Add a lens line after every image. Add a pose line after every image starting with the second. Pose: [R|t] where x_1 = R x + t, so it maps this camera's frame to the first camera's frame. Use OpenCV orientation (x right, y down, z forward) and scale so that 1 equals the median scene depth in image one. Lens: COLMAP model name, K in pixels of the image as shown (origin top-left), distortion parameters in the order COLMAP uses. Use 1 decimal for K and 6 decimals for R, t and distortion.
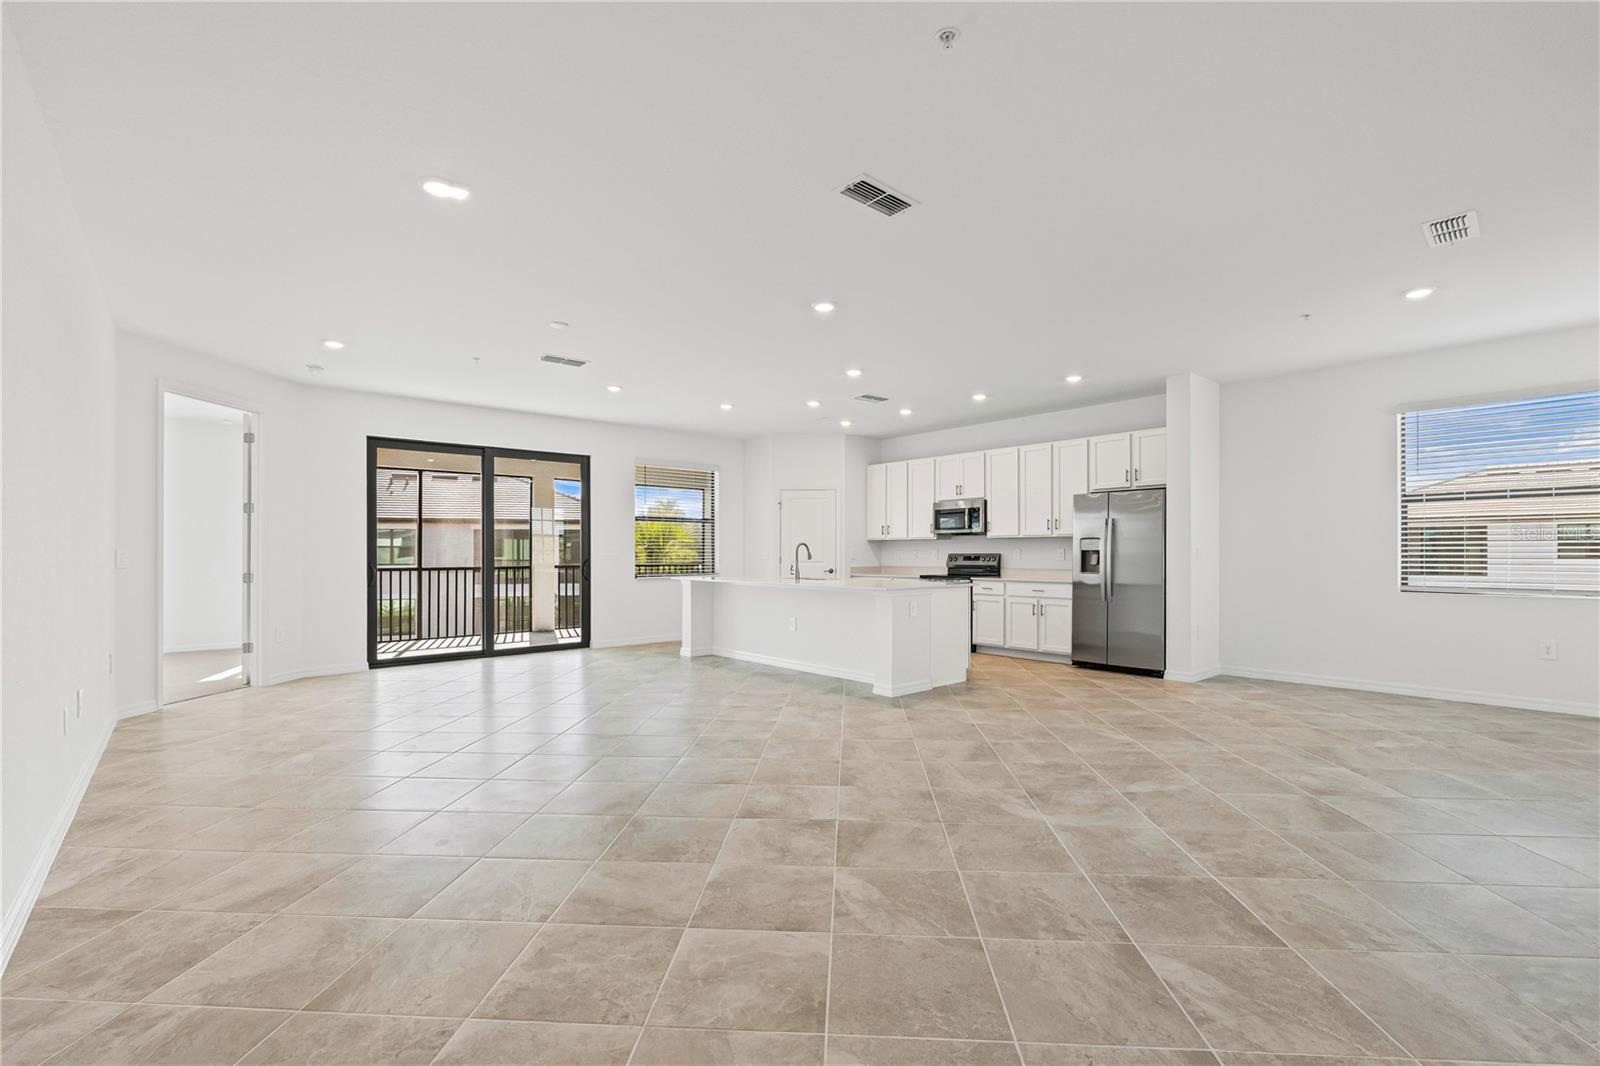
lens RADIAL K [[705.8, 0, 810.3], [0, 705.8, 547.1], [0, 0, 1]] dist [-0.006339, -0.000676]
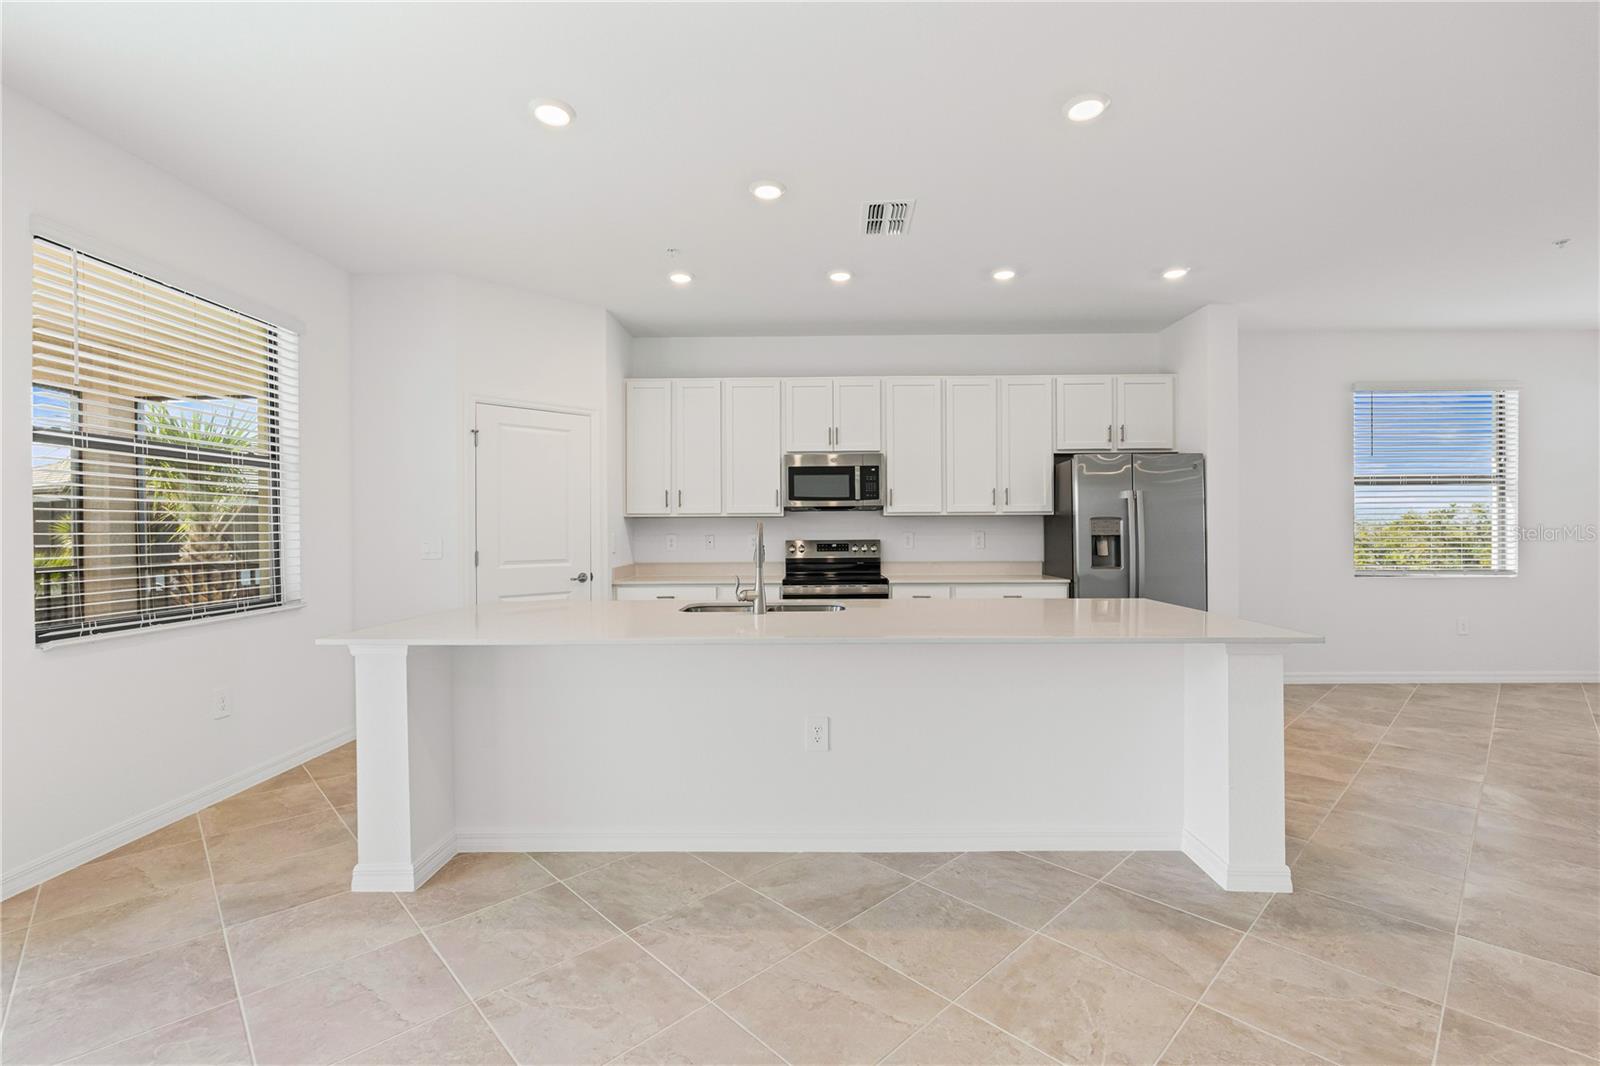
lens RADIAL K [[705.8, 0, 800.3], [0, 705.8, 529.1], [0, 0, 1]] dist [-0.006339, -0.000676]
pose [[0.660946, -0.003470, 0.750425, -0.269151], [-0.001942, 0.999978, 0.006334, -0.004192], [-0.750431, -0.005644, 0.660925, 0.619738]]
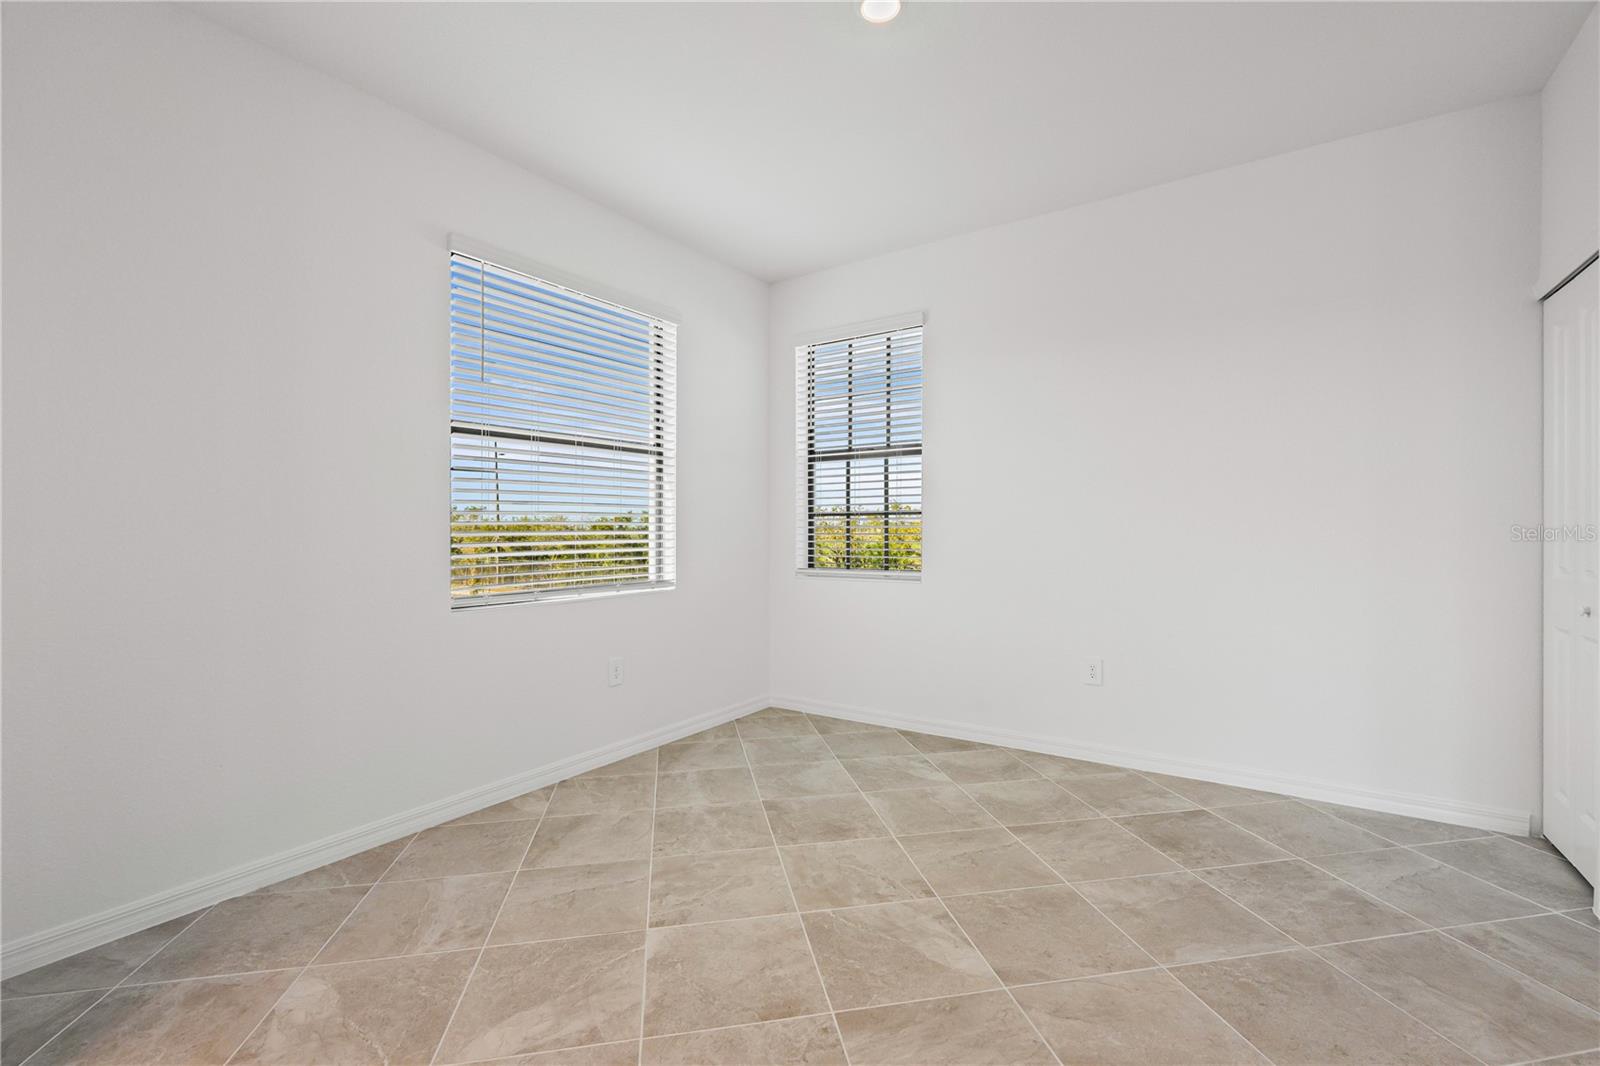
lens RADIAL K [[705.8, 0, 797.7], [0, 705.8, 531.9], [0, 0, 1]] dist [-0.006339, -0.000676]
pose [[-0.256334, -0.000444, 0.966588, 0.206573], [-0.005163, 0.999986, -0.000910, 0.005870], [-0.966574, -0.005224, -0.256333, 0.590153]]
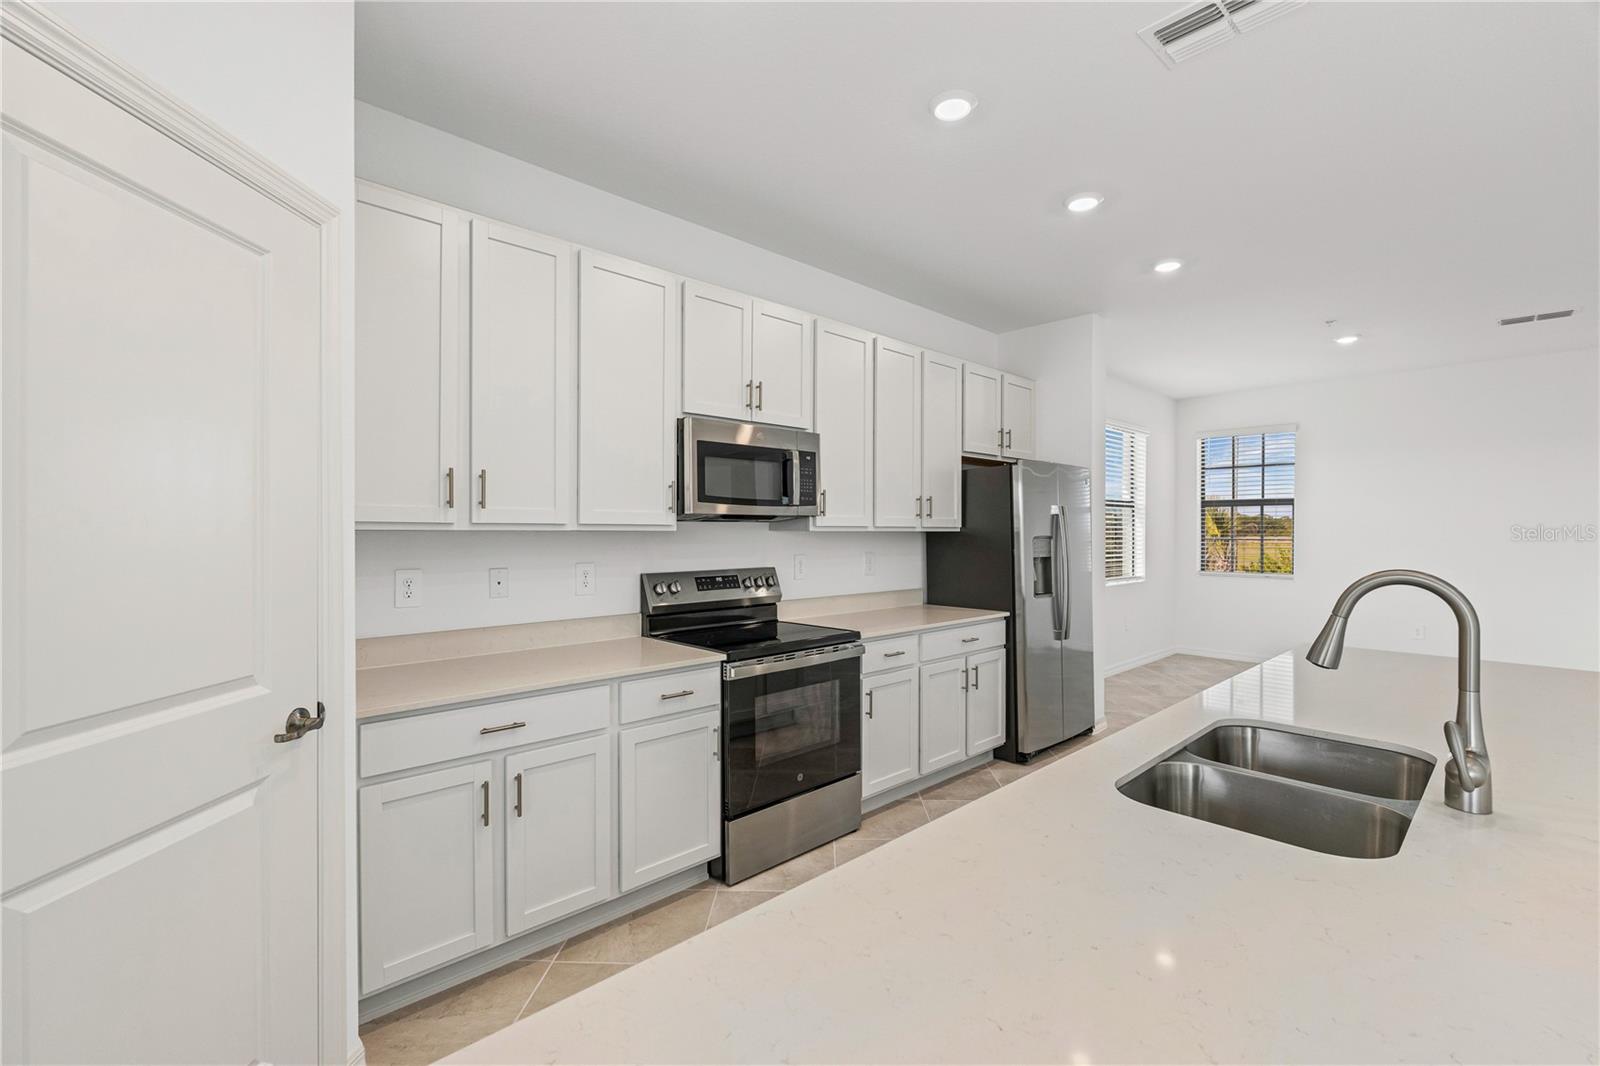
lens RADIAL K [[705.8, 0, 804.8], [0, 705.8, 528.6], [0, 0, 1]] dist [-0.006339, -0.000676]
pose [[-0.045404, 0.002728, 0.998965, -0.150338], [-0.011634, 0.999927, -0.003260, -0.012223], [-0.998901, -0.011770, -0.045369, 0.994158]]
